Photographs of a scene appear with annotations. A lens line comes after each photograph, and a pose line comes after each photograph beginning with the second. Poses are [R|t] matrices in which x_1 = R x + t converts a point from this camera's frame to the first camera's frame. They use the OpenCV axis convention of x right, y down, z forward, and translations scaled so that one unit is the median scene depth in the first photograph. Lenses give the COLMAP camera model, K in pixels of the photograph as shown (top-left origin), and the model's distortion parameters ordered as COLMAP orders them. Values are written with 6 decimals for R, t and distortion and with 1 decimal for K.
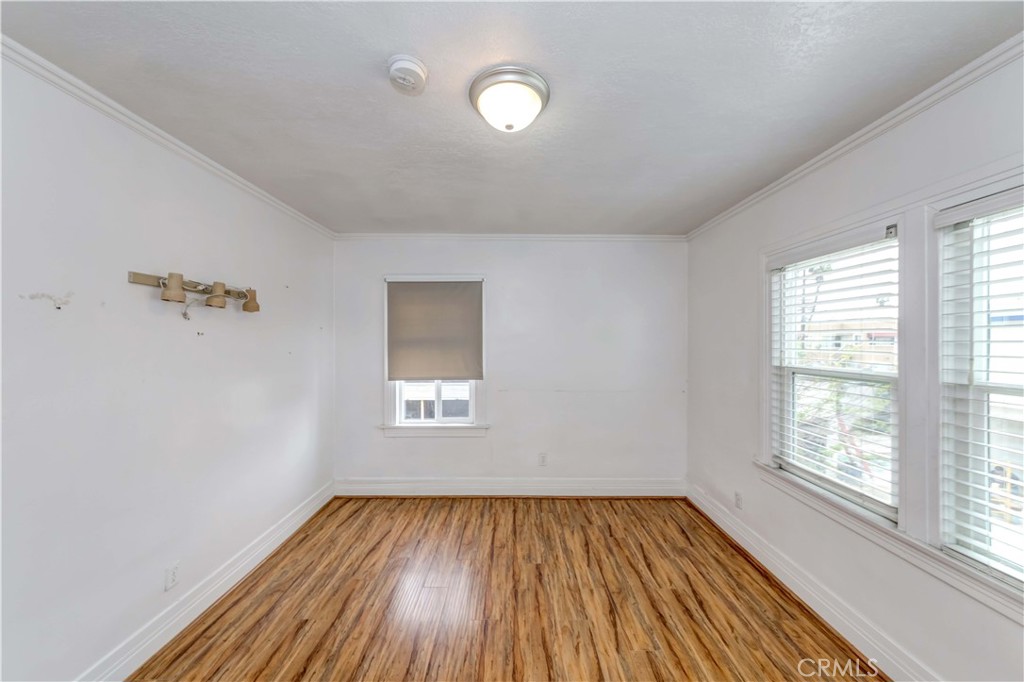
lens RADIAL K [[366.1, 0, 514.3], [0, 366.1, 341.9], [0, 0, 1]] dist [0.000261, 0.000100]
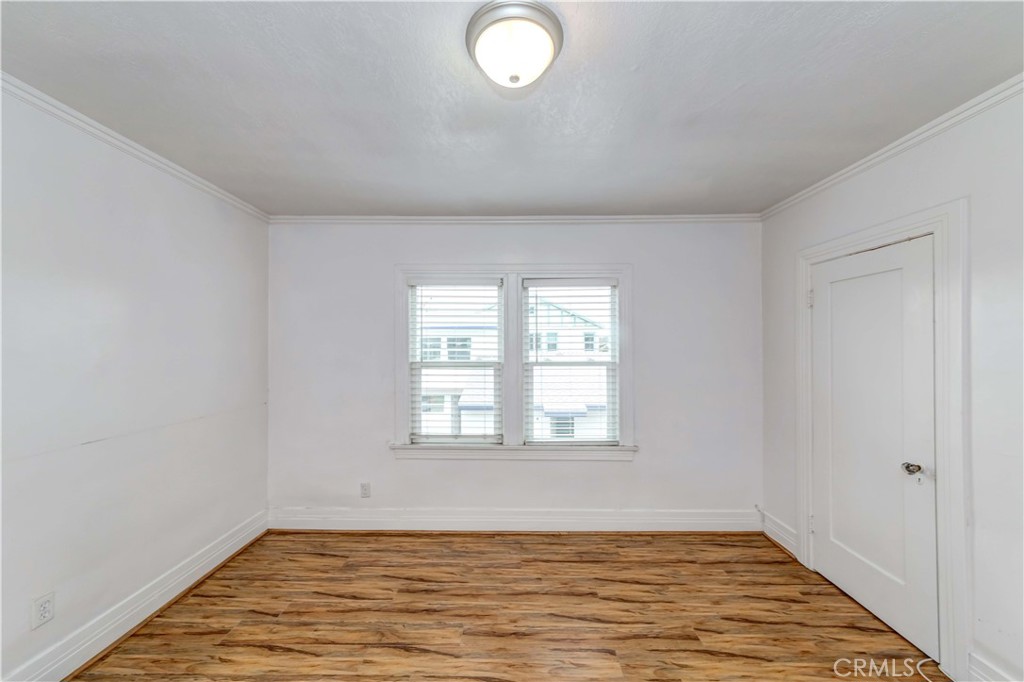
lens RADIAL K [[366.1, 0, 514.3], [0, 366.1, 341.9], [0, 0, 1]] dist [0.000261, 0.000100]
pose [[0.019909, 0.004003, 0.999794, -0.531908], [0.002504, 0.999989, -0.004054, 0.000469], [-0.999799, 0.002584, 0.019899, 0.625529]]
